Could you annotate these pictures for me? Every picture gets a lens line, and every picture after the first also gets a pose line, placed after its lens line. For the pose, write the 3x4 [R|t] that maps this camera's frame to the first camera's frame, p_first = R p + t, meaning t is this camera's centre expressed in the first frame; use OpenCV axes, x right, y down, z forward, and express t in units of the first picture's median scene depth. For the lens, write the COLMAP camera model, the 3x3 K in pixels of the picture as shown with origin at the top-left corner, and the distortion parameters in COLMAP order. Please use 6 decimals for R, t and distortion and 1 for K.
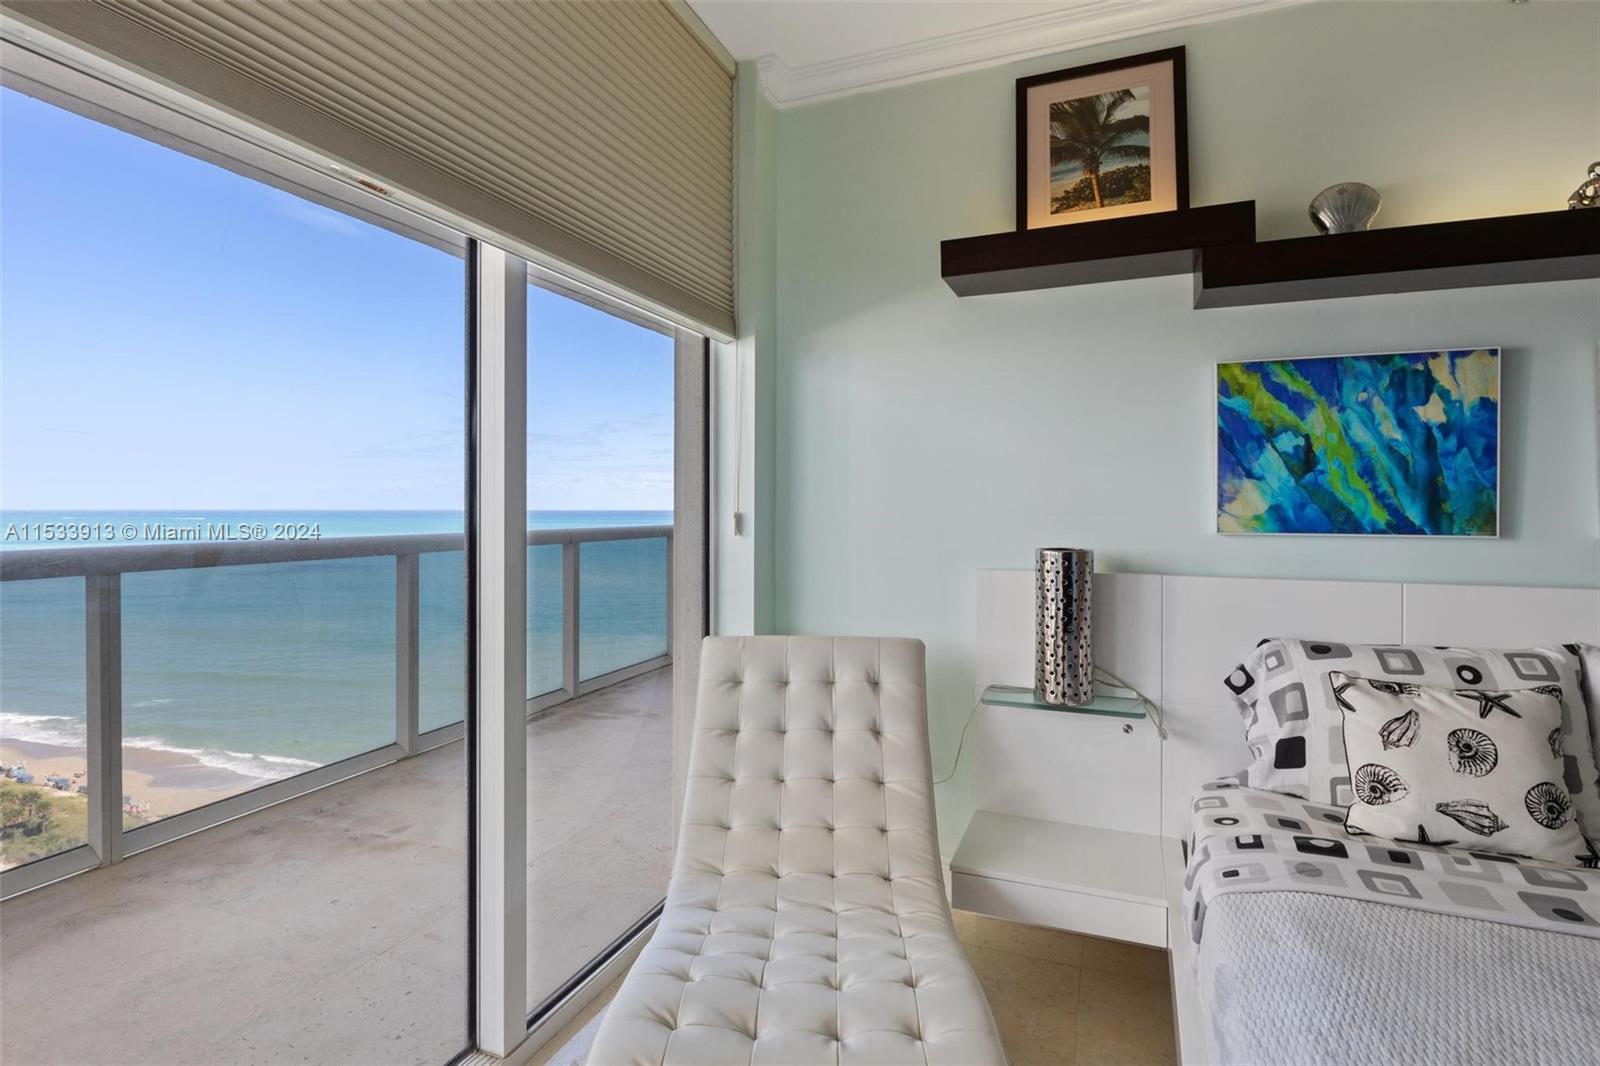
lens RADIAL K [[794.4, 0, 798.0], [0, 794.4, 504.8], [0, 0, 1]] dist [-0.007671, -0.001887]
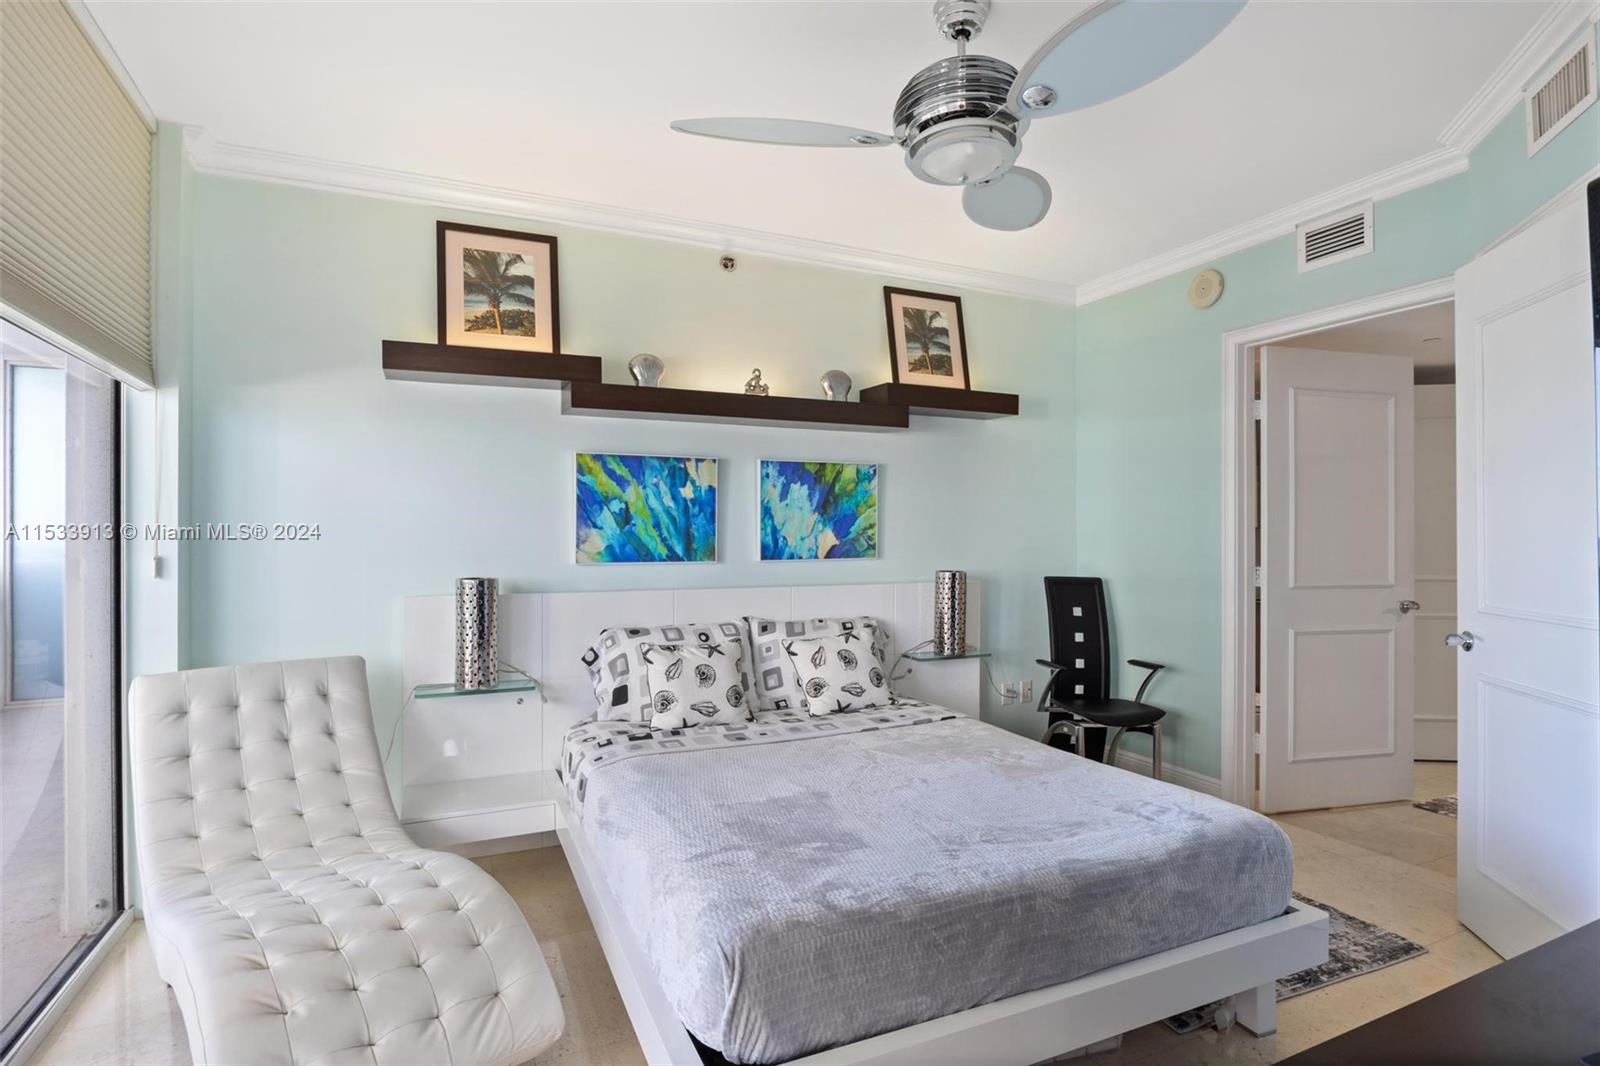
lens RADIAL K [[817.4, 0, 800.0], [0, 817.4, 533.0], [0, 0, 1]] dist [-0.001687, 0.000314]
pose [[0.681983, 0.001363, 0.731366, -0.341718], [0.000589, 0.999997, -0.002413, -0.020166], [-0.731367, 0.002076, 0.681981, -0.405864]]
